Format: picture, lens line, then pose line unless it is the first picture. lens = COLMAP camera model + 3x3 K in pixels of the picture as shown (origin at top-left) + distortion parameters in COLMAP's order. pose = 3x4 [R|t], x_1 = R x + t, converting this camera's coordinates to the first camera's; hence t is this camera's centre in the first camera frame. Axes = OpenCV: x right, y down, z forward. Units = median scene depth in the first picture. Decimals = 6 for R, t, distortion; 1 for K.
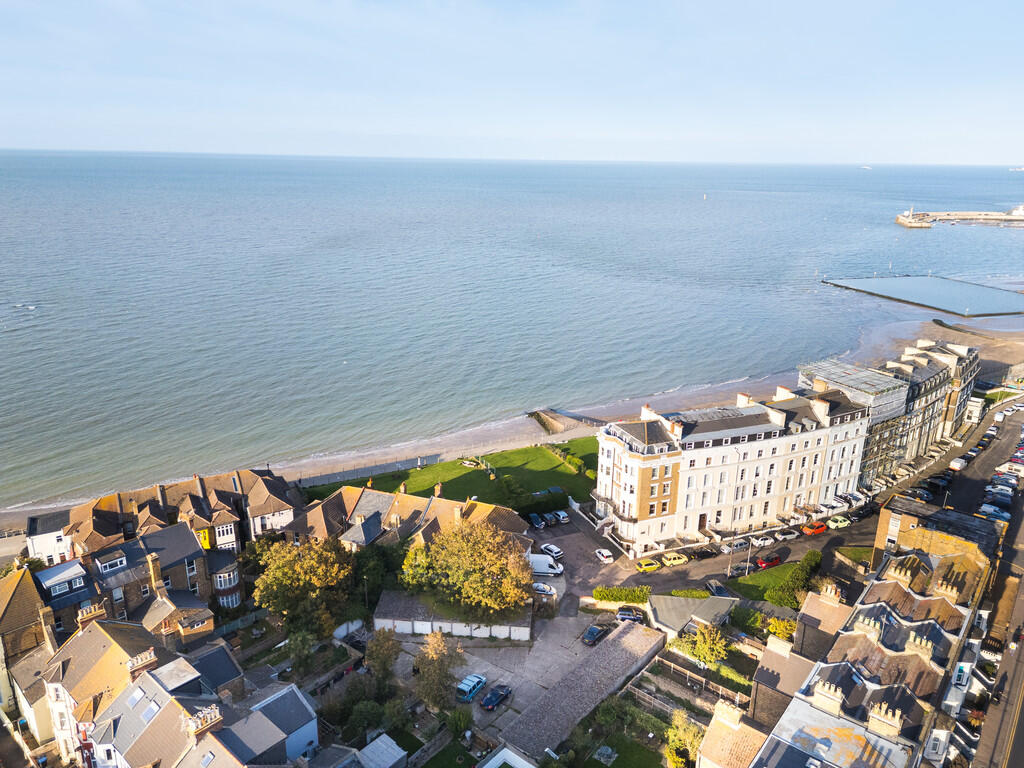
lens RADIAL K [[713.6, 0, 512.0], [0, 713.6, 384.0], [0, 0, 1]] dist [0.079282, -0.070658]
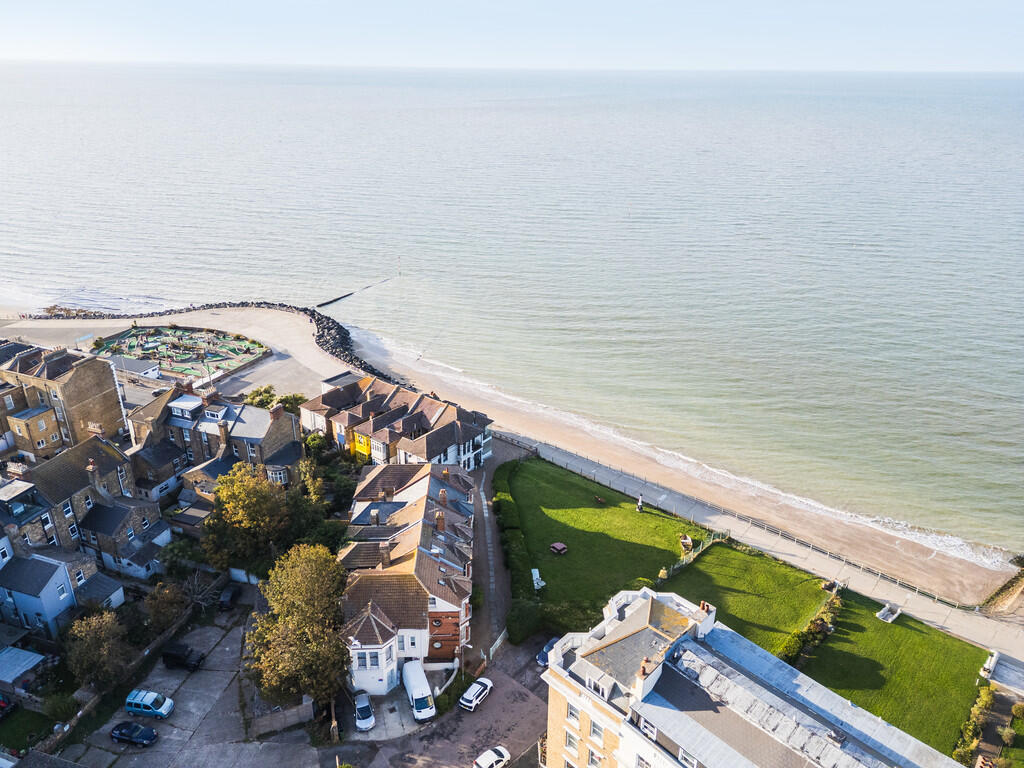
lens RADIAL K [[713.6, 0, 512.0], [0, 713.6, 384.0], [0, 0, 1]] dist [0.079282, -0.070658]
pose [[0.391537, 0.363768, -0.845205, 0.524299], [-0.284478, 0.921394, 0.264775, -0.210901], [0.875083, 0.136773, 0.464244, 0.687476]]
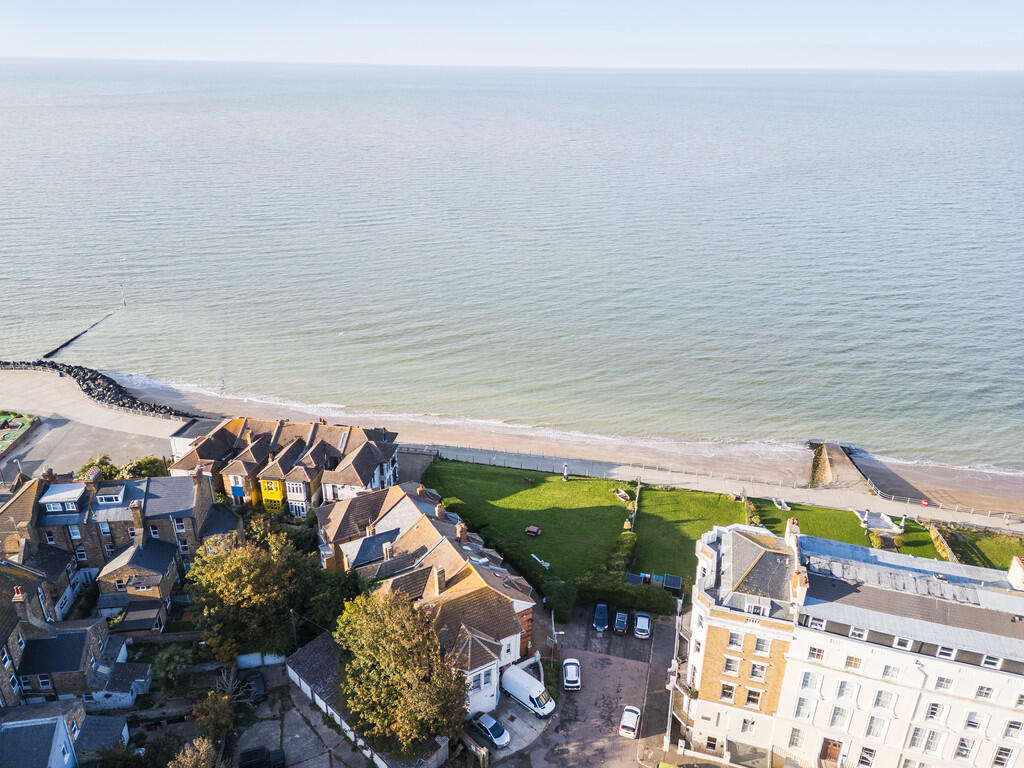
lens RADIAL K [[713.6, 0, 512.0], [0, 713.6, 384.0], [0, 0, 1]] dist [0.079282, -0.070658]
pose [[0.782361, 0.249861, -0.570509, 0.339750], [-0.190230, 0.968094, 0.163117, -0.141312], [0.593063, -0.019088, 0.804930, 0.411695]]
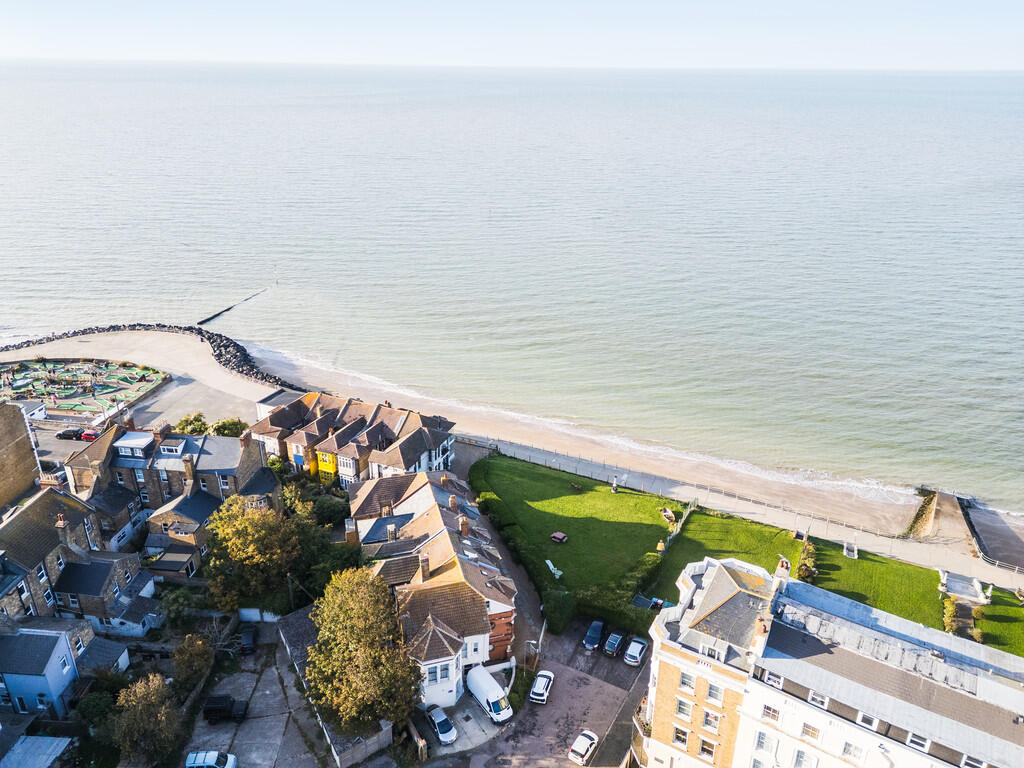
lens RADIAL K [[713.6, 0, 512.0], [0, 713.6, 384.0], [0, 0, 1]] dist [0.079282, -0.070658]
pose [[0.602880, 0.318131, -0.731662, 0.443881], [-0.244844, 0.946584, 0.209832, -0.169223], [0.759334, 0.052639, 0.648569, 0.529045]]
